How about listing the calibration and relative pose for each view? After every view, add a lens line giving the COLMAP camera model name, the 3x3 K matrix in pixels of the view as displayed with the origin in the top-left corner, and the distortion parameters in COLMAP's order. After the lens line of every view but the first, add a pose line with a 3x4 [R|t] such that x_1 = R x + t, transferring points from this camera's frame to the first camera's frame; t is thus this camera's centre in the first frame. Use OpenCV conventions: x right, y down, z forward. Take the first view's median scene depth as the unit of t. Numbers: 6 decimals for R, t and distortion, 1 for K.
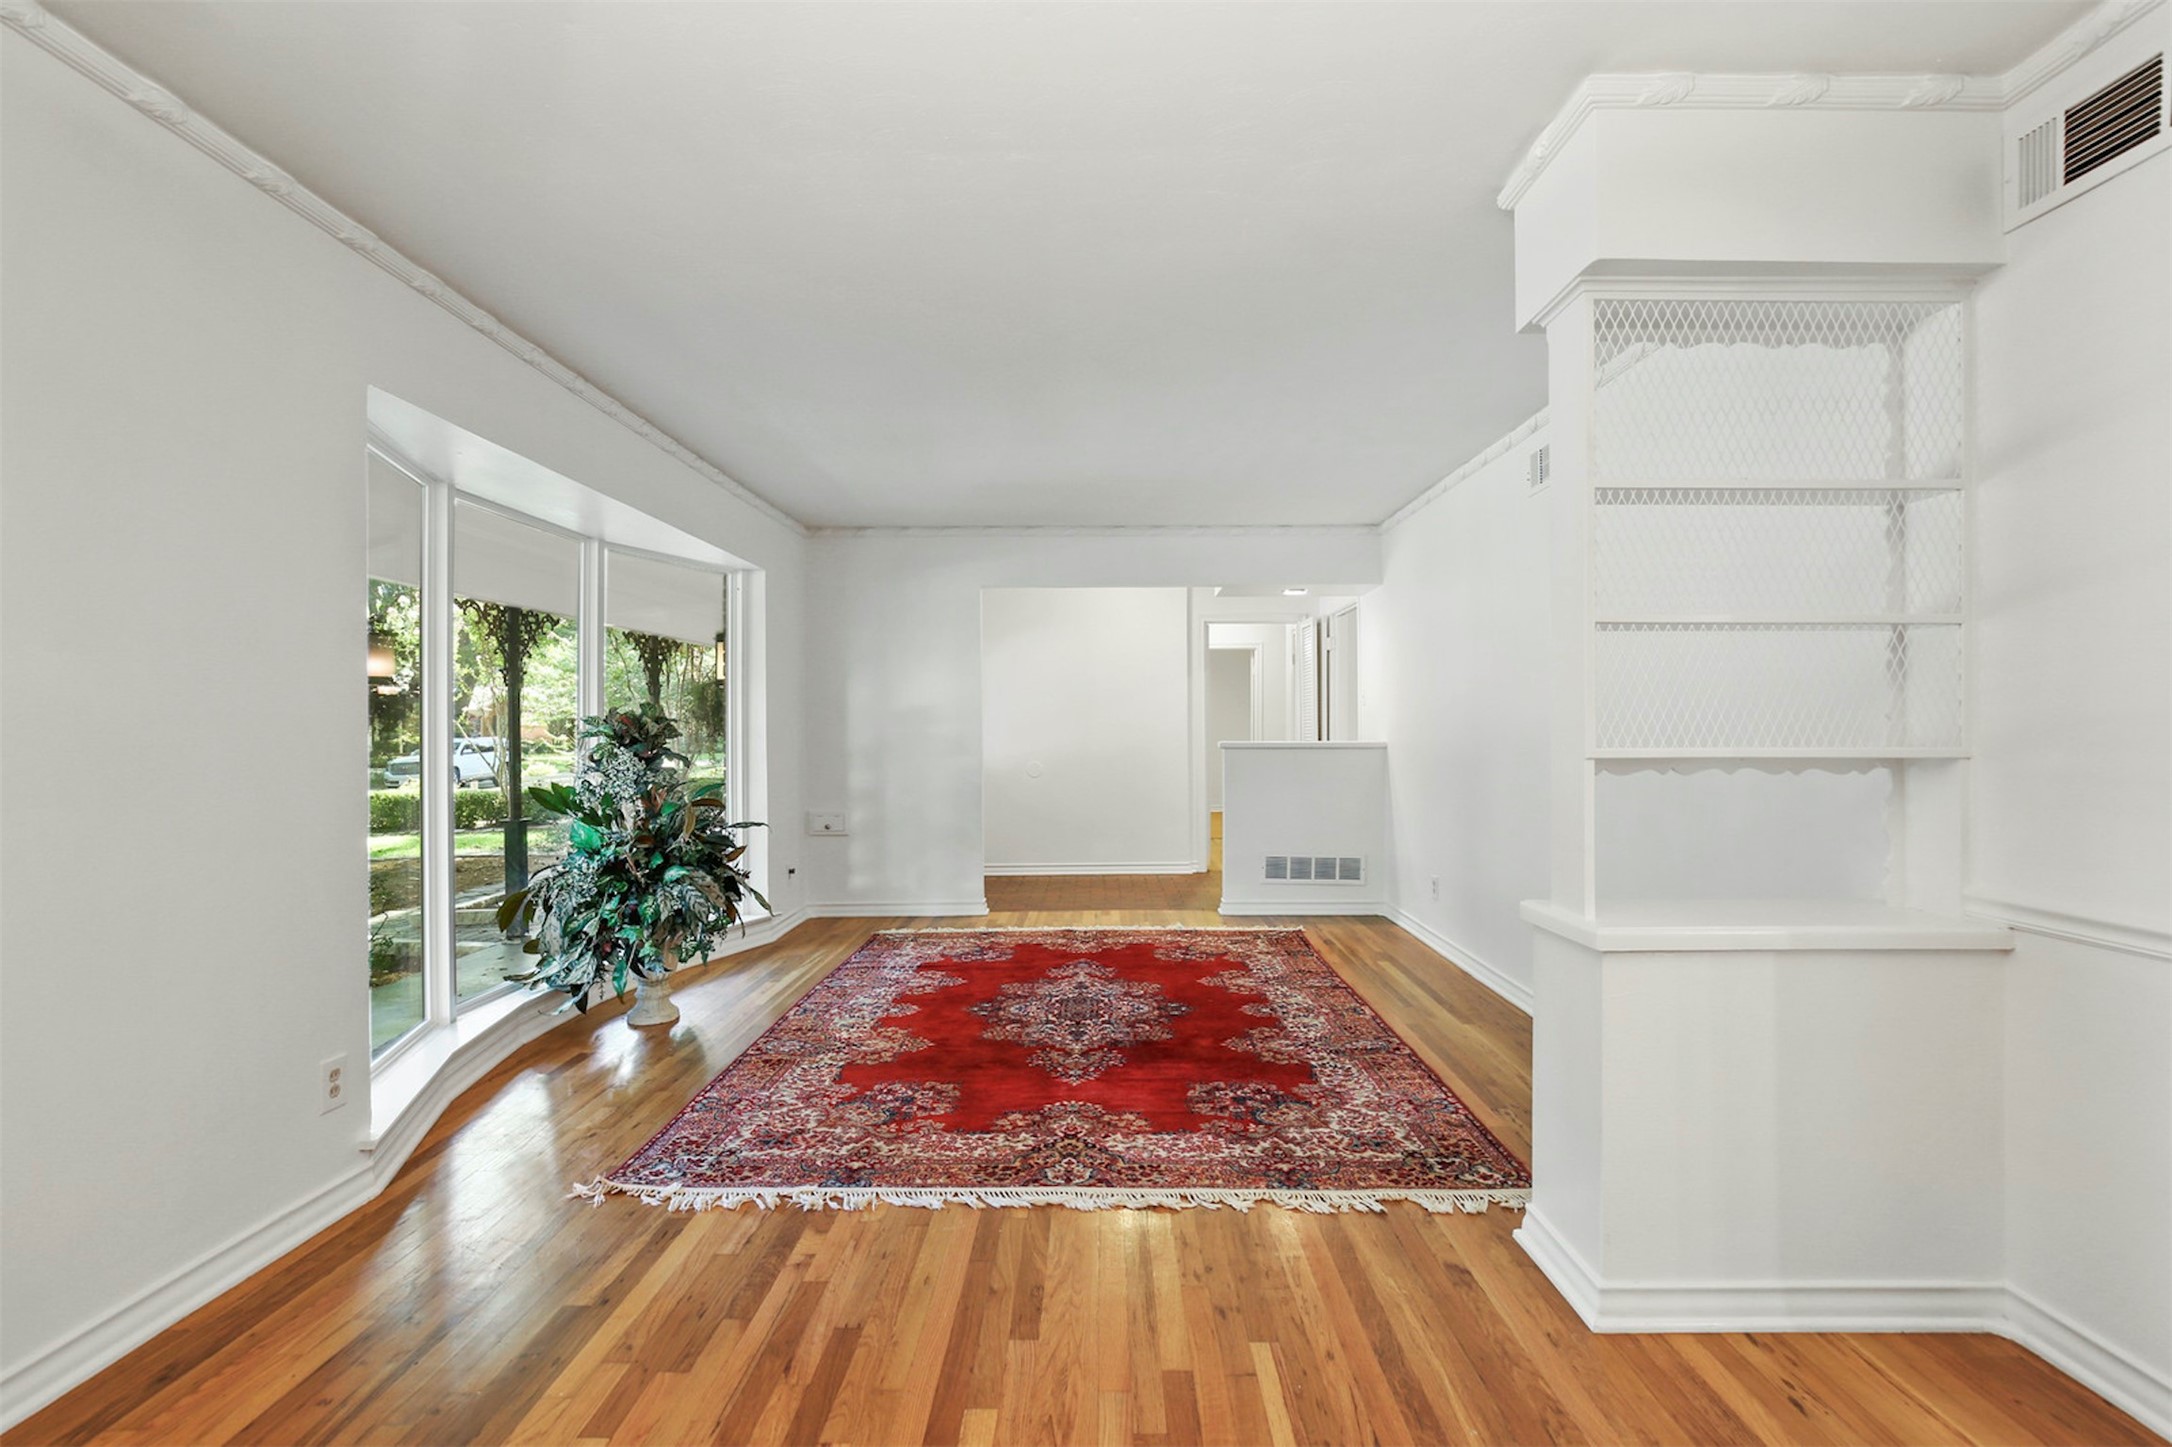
lens RADIAL K [[989.7, 0, 1076.3], [0, 989.7, 727.0], [0, 0, 1]] dist [-0.015658, 0.006068]
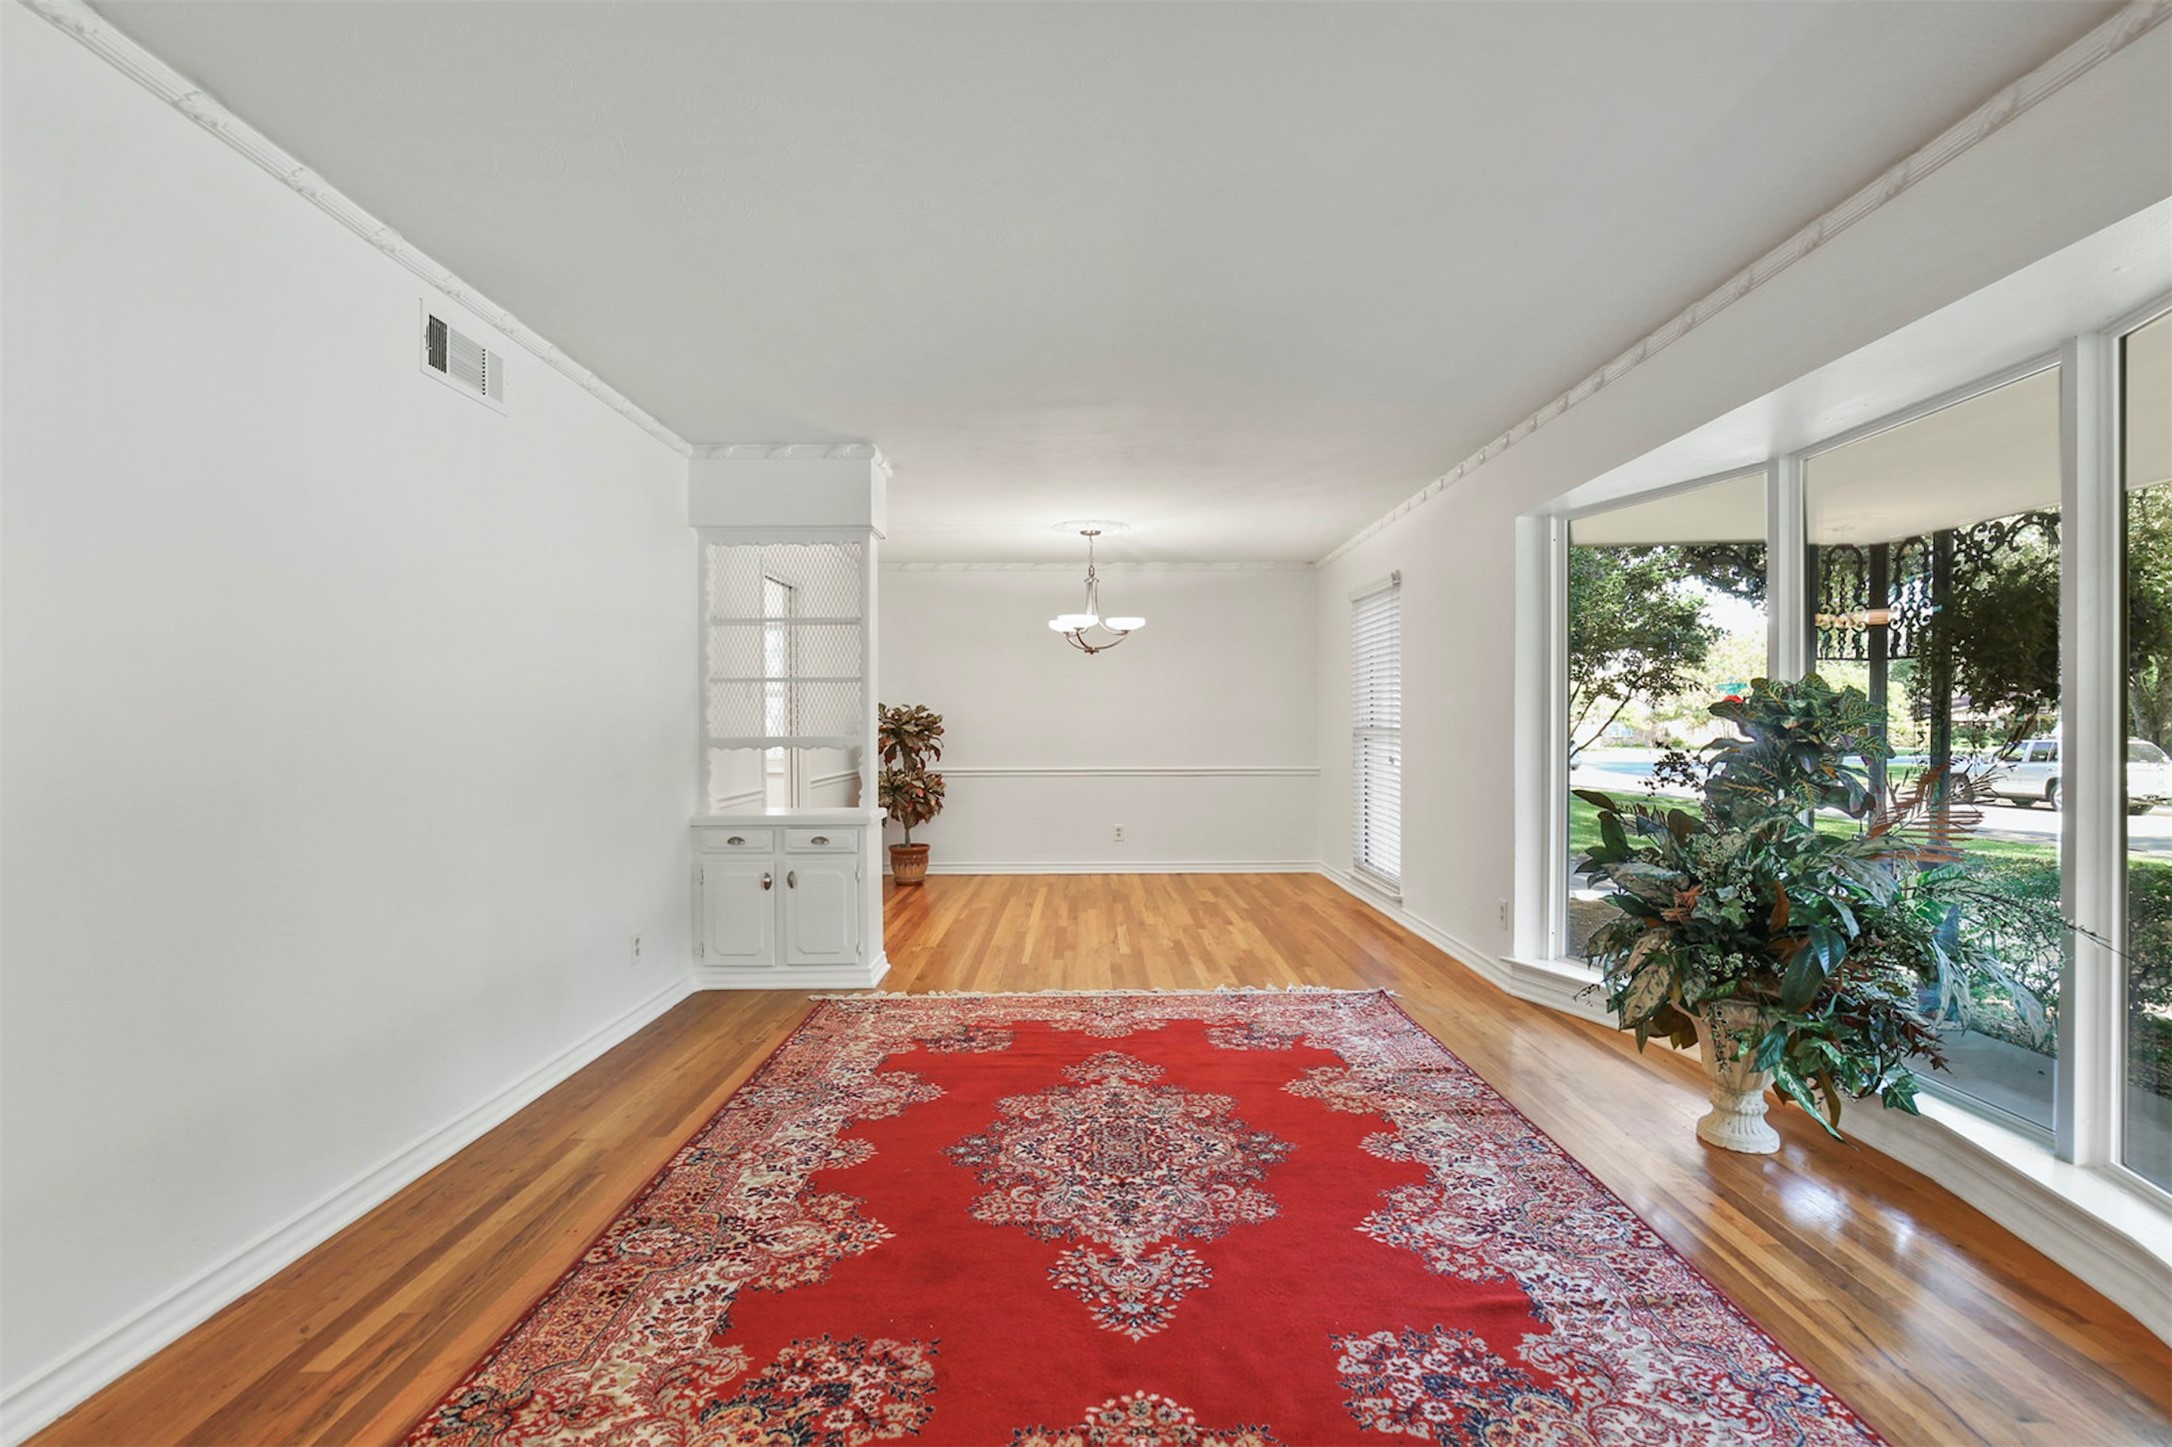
lens RADIAL K [[989.7, 0, 1078.1], [0, 989.7, 718.9], [0, 0, 1]] dist [-0.015658, 0.006068]
pose [[-0.999760, 0.009862, -0.019561, 0.047834], [0.010026, 0.999915, -0.008308, 0.003520], [0.019477, -0.008502, -0.999774, 1.927297]]
